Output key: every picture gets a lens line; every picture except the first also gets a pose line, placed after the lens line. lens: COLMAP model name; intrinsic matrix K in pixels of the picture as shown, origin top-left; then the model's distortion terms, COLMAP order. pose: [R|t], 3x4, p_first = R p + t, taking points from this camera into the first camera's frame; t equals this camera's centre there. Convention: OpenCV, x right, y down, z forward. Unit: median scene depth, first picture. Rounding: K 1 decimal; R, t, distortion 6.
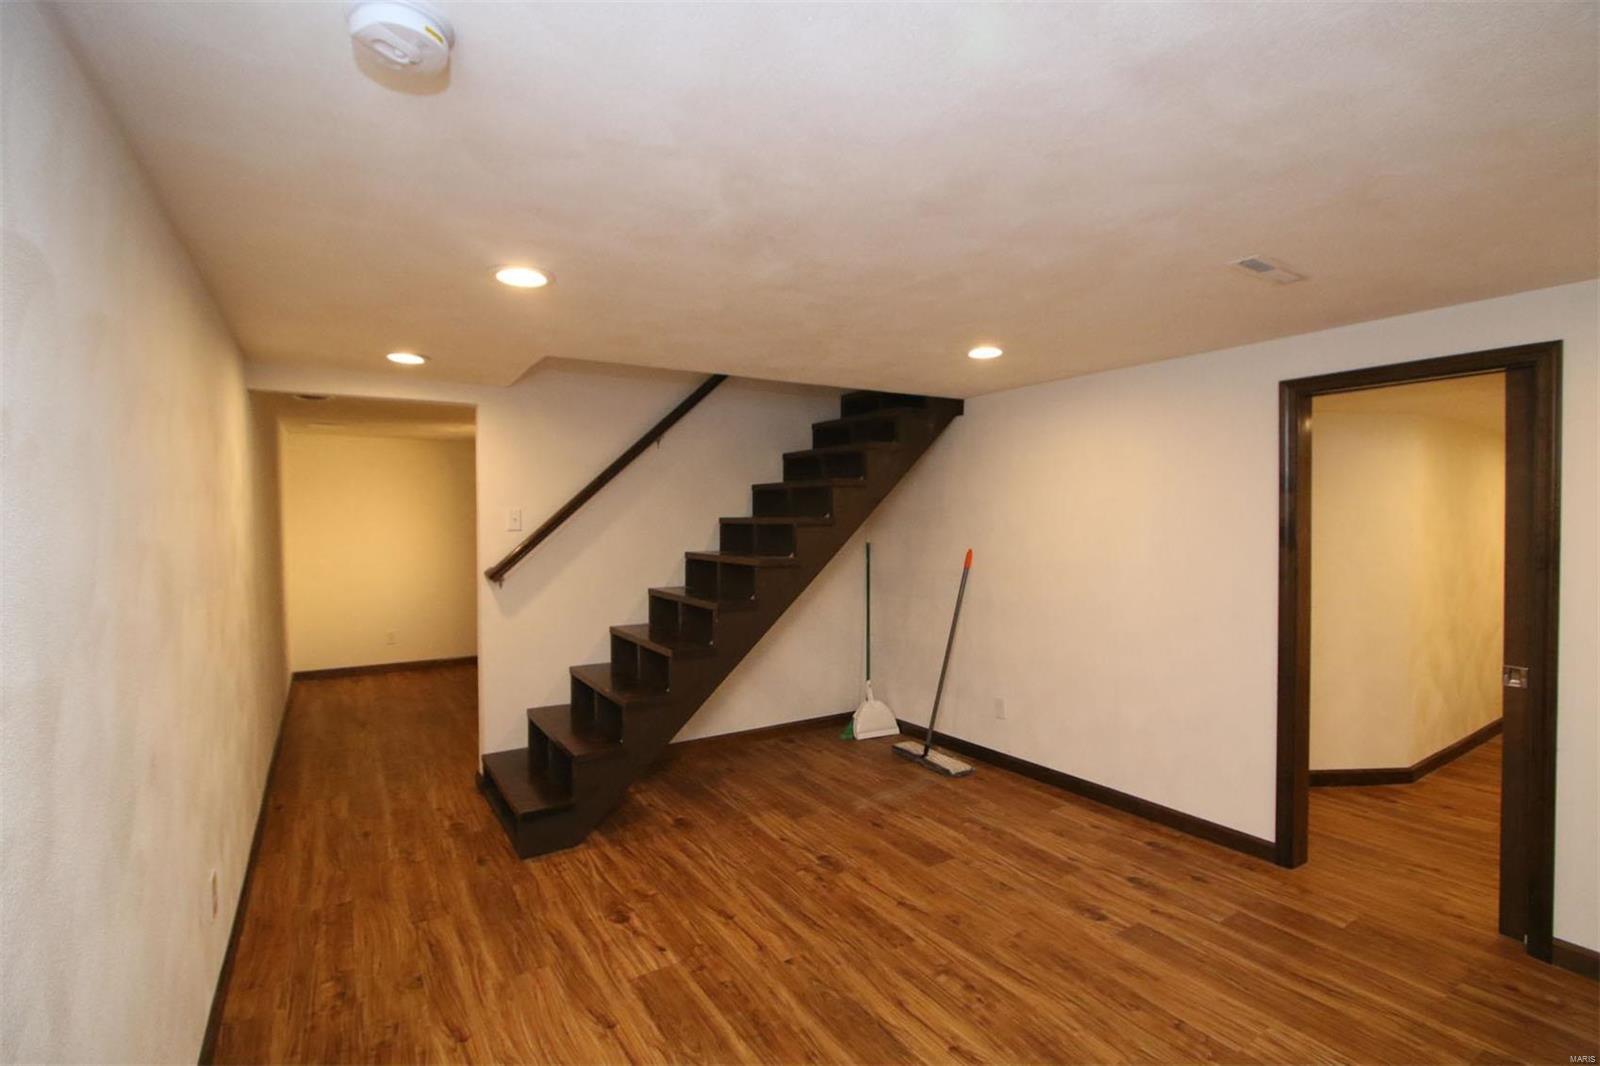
lens RADIAL K [[744.8, 0, 791.9], [0, 744.8, 532.5], [0, 0, 1]] dist [-0.001317, -0.000530]
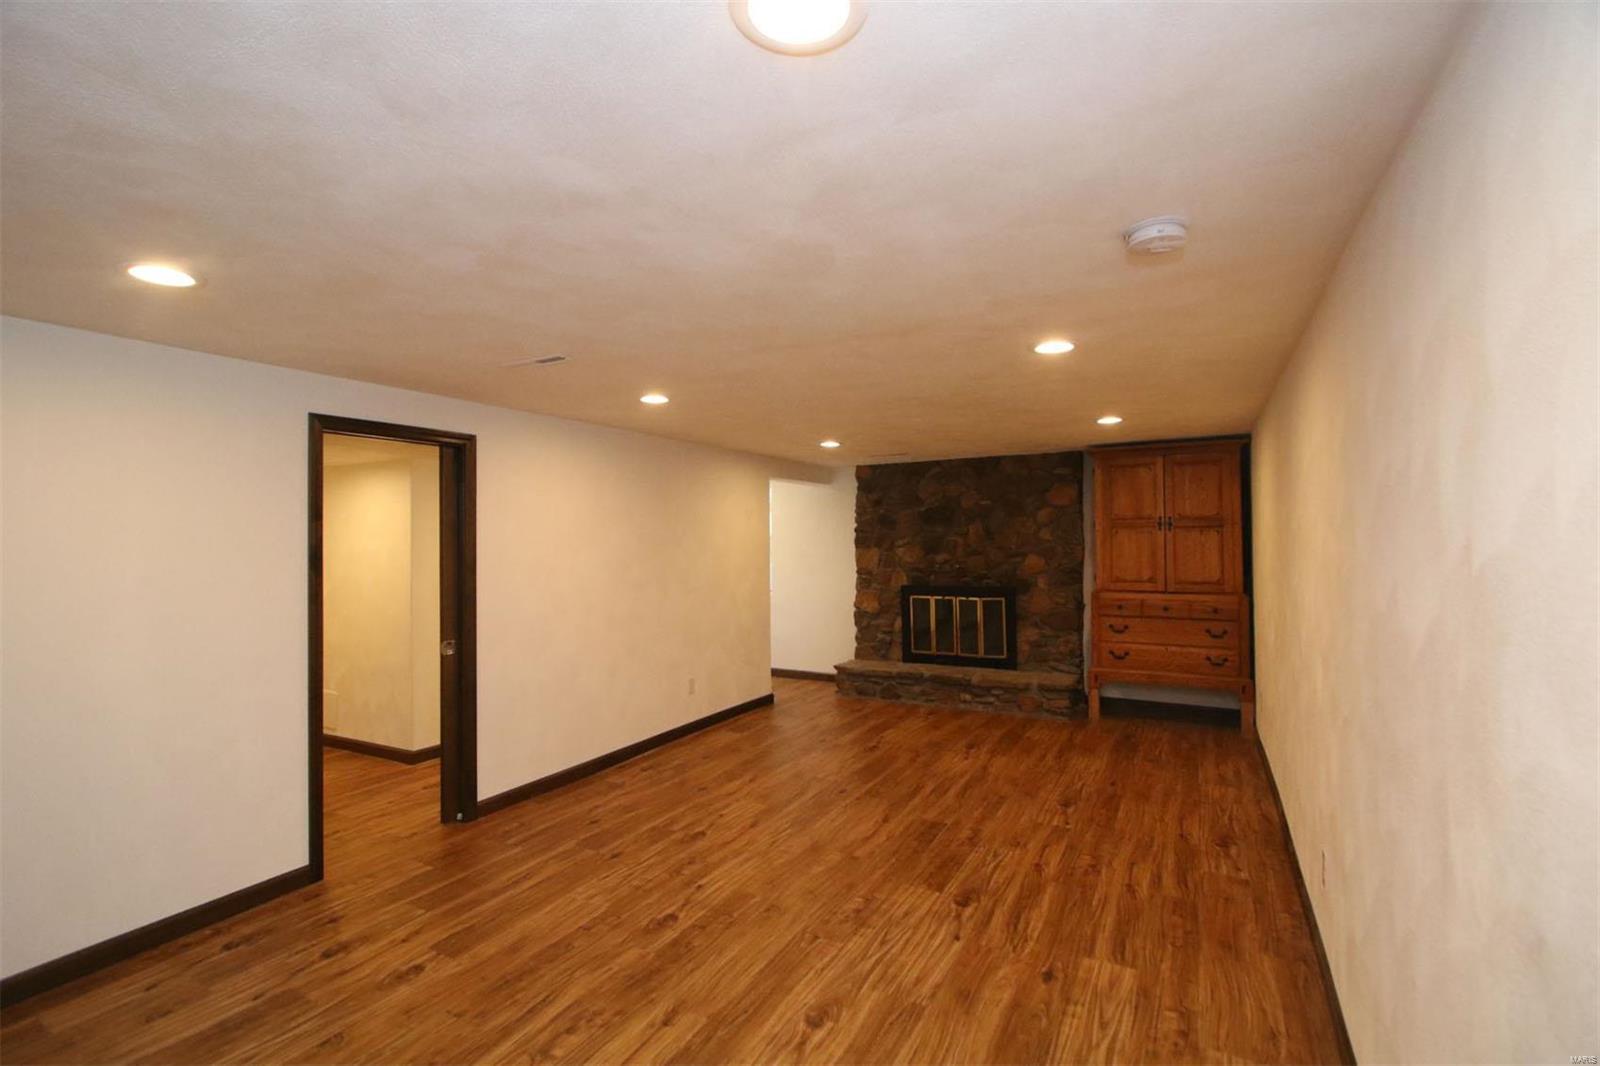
lens RADIAL K [[744.8, 0, 791.9], [0, 744.8, 532.5], [0, 0, 1]] dist [-0.001317, -0.000530]
pose [[-0.495932, 0.020829, 0.868111, -0.677152], [0.025780, 0.999625, -0.009258, -0.008849], [-0.867979, 0.017789, -0.496283, 1.107702]]
